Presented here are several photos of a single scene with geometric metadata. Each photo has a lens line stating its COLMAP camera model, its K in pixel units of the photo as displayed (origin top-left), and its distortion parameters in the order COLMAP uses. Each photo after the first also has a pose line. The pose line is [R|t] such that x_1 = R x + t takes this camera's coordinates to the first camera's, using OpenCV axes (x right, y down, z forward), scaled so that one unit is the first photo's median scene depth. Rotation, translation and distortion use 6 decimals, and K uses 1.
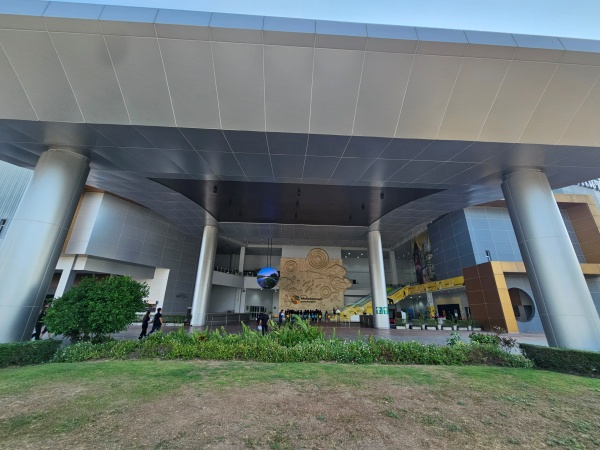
lens RADIAL K [[245.8, 0, 302.8], [0, 245.8, 223.9], [0, 0, 1]] dist [-0.007062, -0.000326]
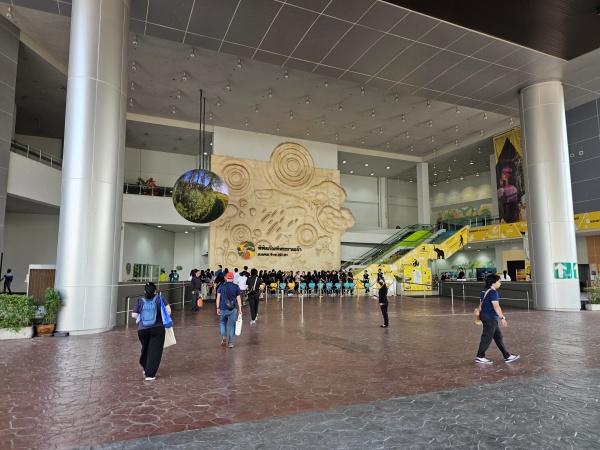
lens RADIAL K [[401.2, 0, 298.7], [0, 401.2, 228.9], [0, 0, 1]] dist [0.037448, -0.018721]
pose [[0.938830, 0.027259, 0.343300, -0.190276], [-0.104429, 0.972459, 0.208370, 0.103633], [-0.328165, -0.231475, 0.915820, 0.292458]]
